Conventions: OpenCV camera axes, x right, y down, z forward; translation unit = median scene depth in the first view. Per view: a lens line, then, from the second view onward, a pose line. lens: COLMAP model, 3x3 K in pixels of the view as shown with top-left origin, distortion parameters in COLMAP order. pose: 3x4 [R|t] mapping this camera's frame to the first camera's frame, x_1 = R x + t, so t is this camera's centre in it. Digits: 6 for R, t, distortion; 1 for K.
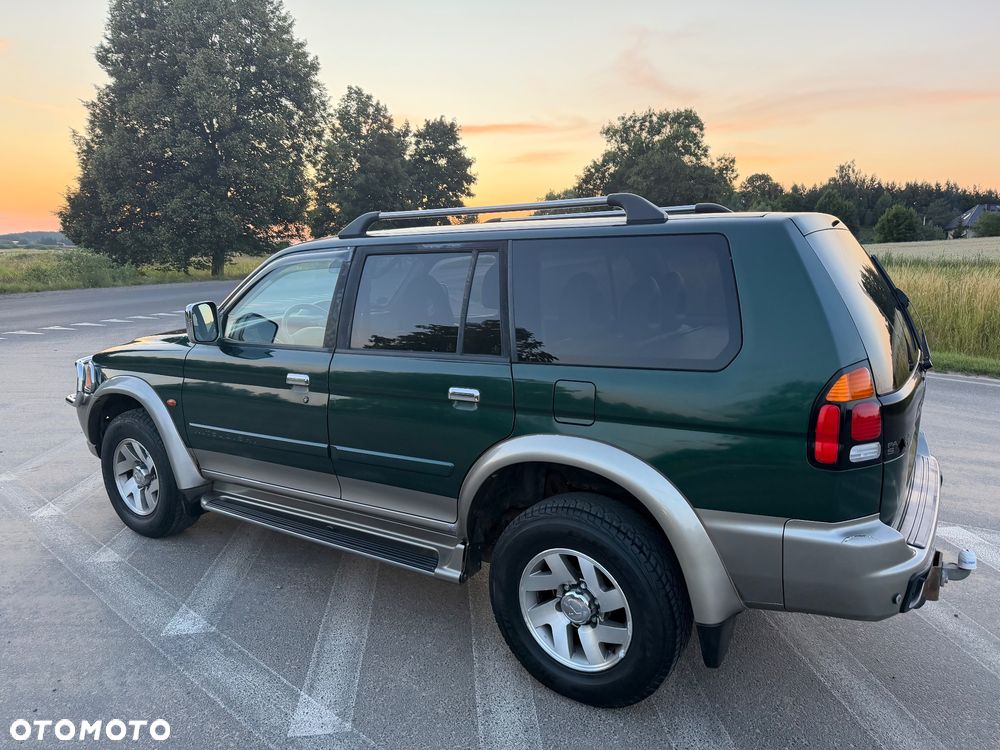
lens RADIAL K [[694.0, 0, 496.5], [0, 694.0, 378.4], [0, 0, 1]] dist [0.062780, -0.083471]
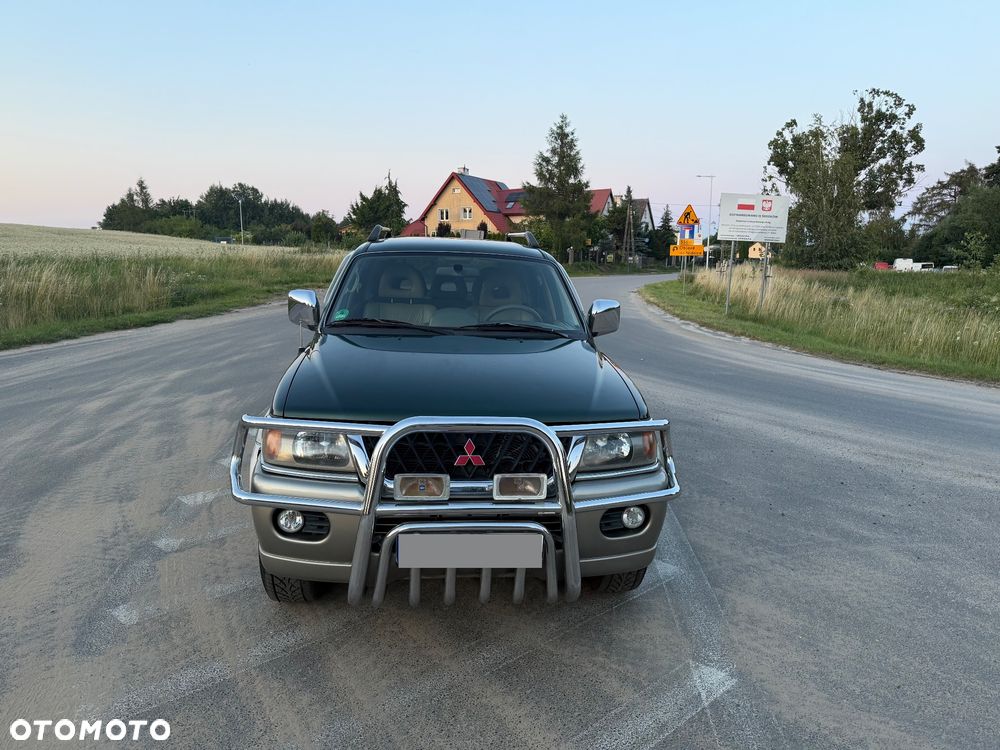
lens RADIAL K [[694.0, 0, 502.3], [0, 694.0, 376.7], [0, 0, 1]] dist [0.062780, -0.083471]
pose [[-0.626161, -0.139720, 0.767073, -0.664613], [0.125178, 0.953036, 0.275775, -0.178096], [-0.769580, 0.268701, -0.579264, 0.989166]]
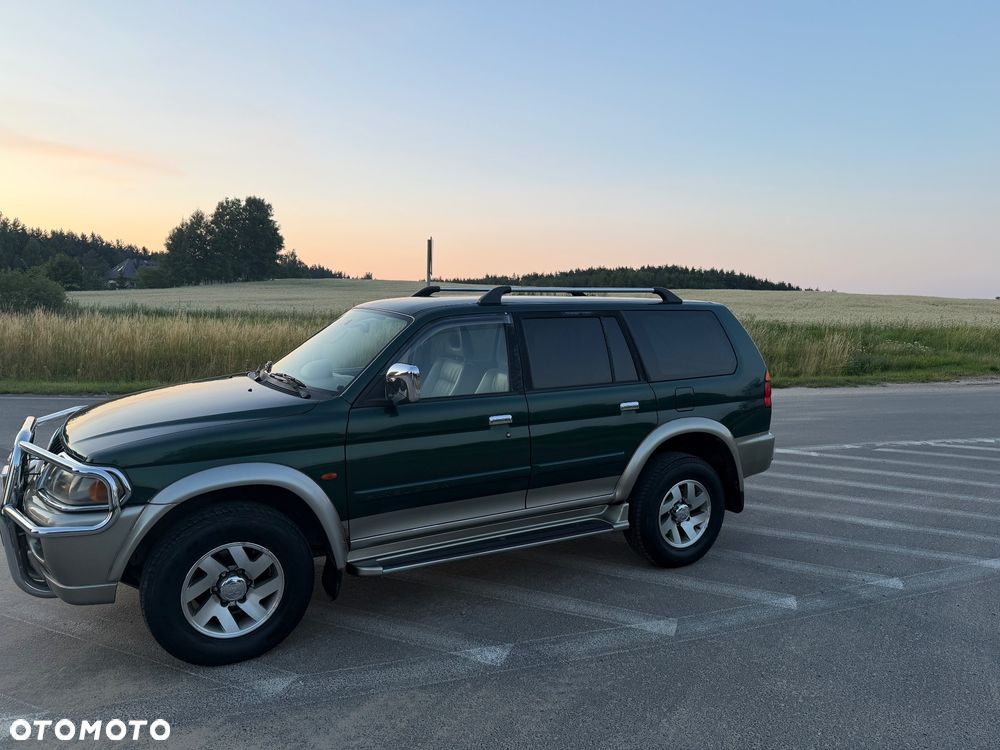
lens RADIAL K [[694.0, 0, 498.0], [0, 694.0, 394.8], [0, 0, 1]] dist [0.062780, -0.083471]
pose [[0.464001, -0.096660, 0.880545, -0.659533], [0.135618, 0.990062, 0.037219, -0.043058], [-0.875392, 0.102148, 0.472498, 0.209904]]
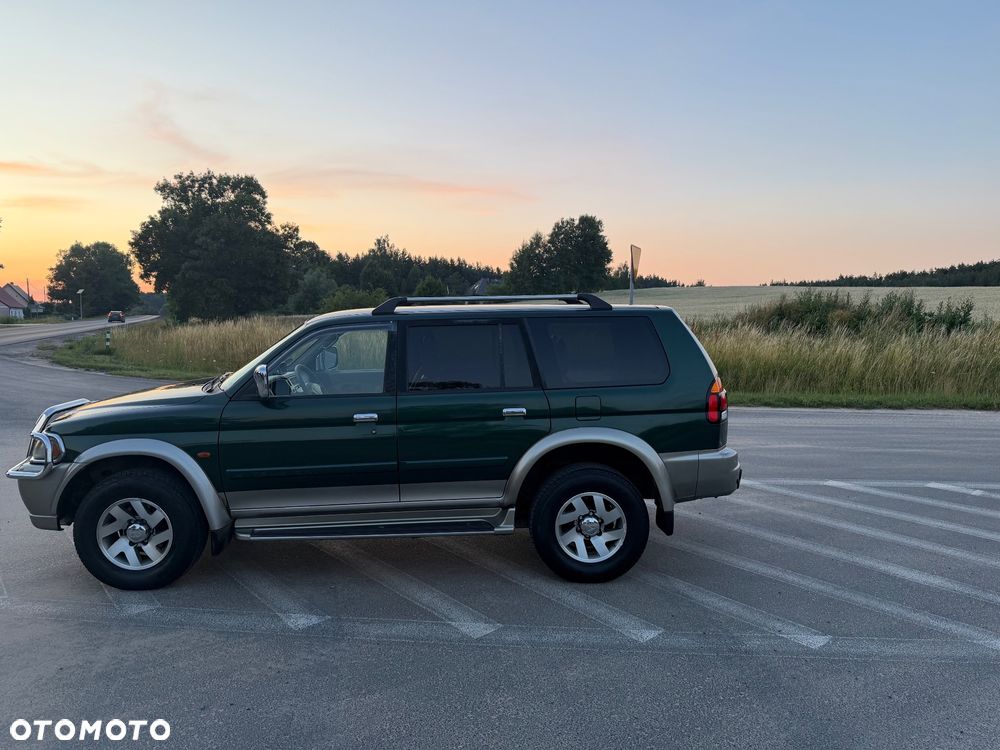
lens RADIAL K [[694.0, 0, 499.0], [0, 694.0, 381.6], [0, 0, 1]] dist [0.062780, -0.083471]
pose [[0.813715, -0.053032, 0.578839, -0.416743], [0.100251, 0.993711, -0.049887, 0.012057], [-0.572553, 0.098623, 0.813914, -0.125725]]
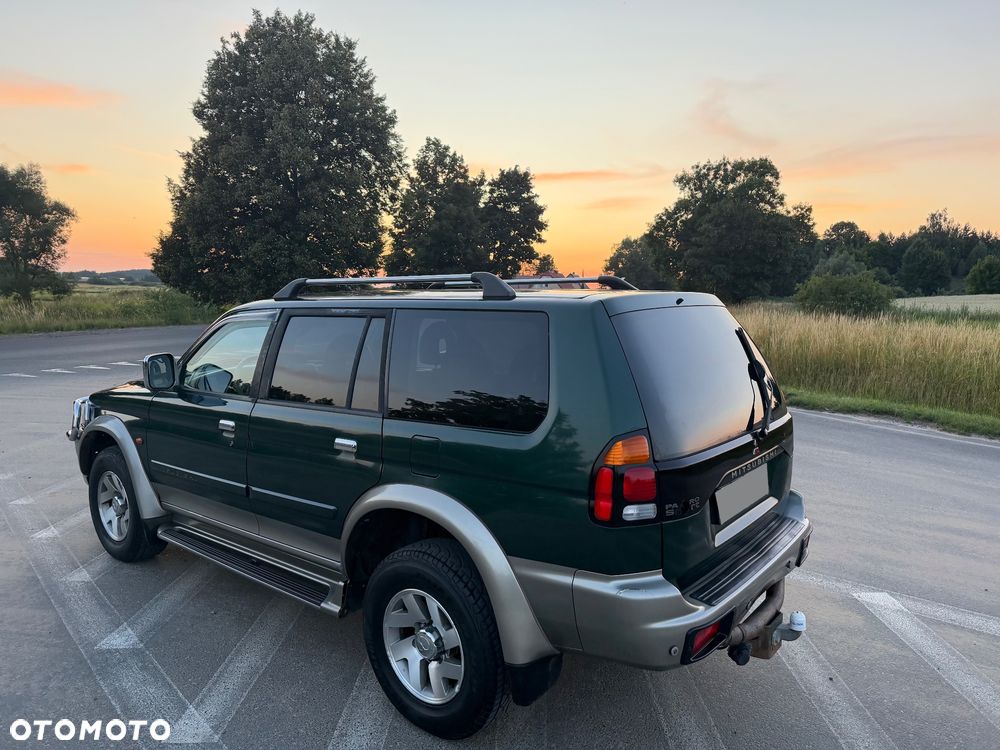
lens RADIAL K [[694.0, 0, 507.3], [0, 694.0, 382.5], [0, 0, 1]] dist [0.062780, -0.083471]
pose [[0.995402, 0.028696, -0.091383, 0.129397], [-0.033676, 0.998004, -0.053419, -0.010828], [0.089668, 0.056251, 0.994382, -0.041097]]
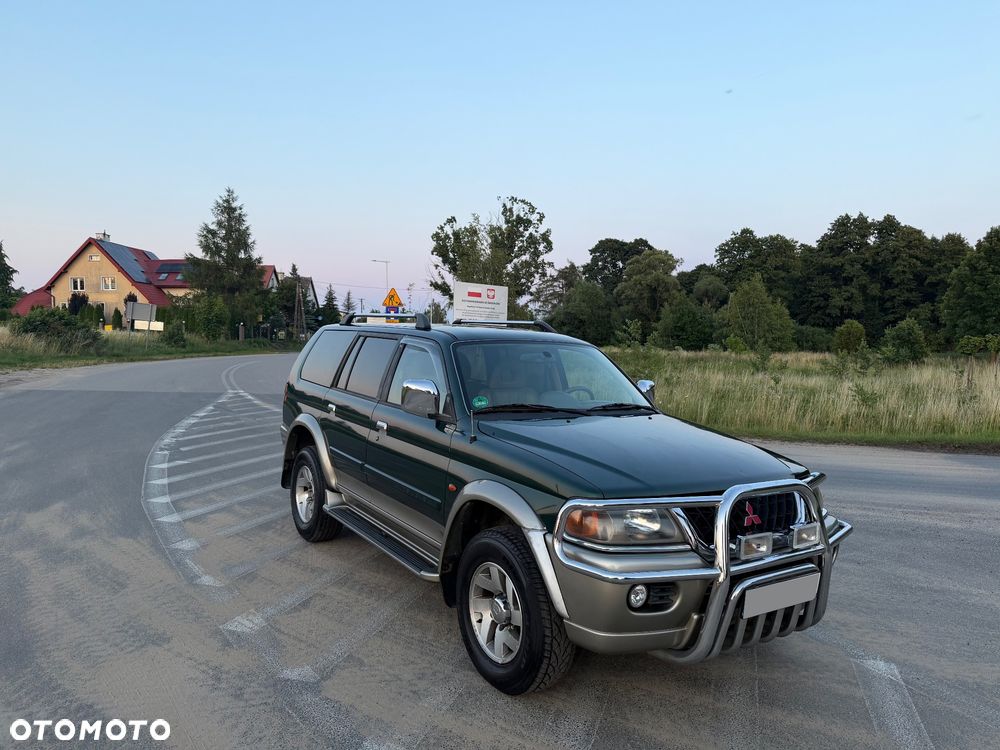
lens RADIAL K [[694.0, 0, 505.0], [0, 694.0, 378.8], [0, 0, 1]] dist [0.062780, -0.083471]
pose [[-0.920512, -0.038730, 0.388790, -0.376261], [0.050862, 0.974729, 0.217521, -0.231897], [-0.387390, 0.220006, -0.895280, 1.262136]]
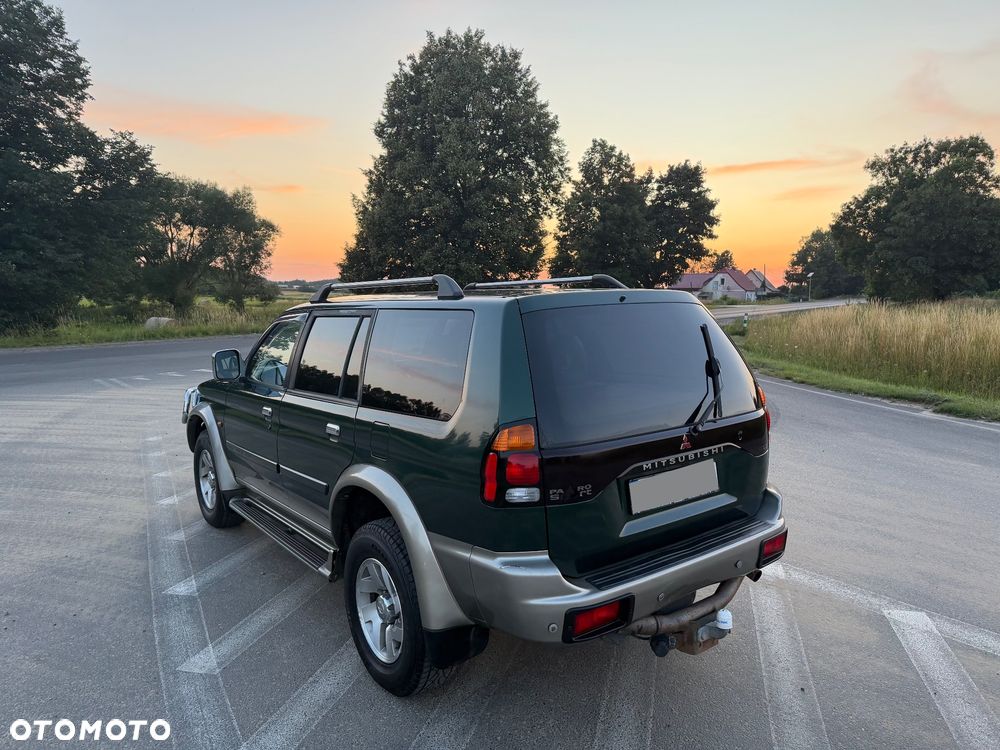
lens RADIAL K [[694.0, 0, 507.0], [0, 694.0, 383.6], [0, 0, 1]] dist [0.062780, -0.083471]
pose [[0.942769, 0.043068, -0.330653, 0.277625], [-0.060466, 0.997265, -0.042509, -0.010474], [0.327918, 0.060069, 0.942795, -0.042720]]
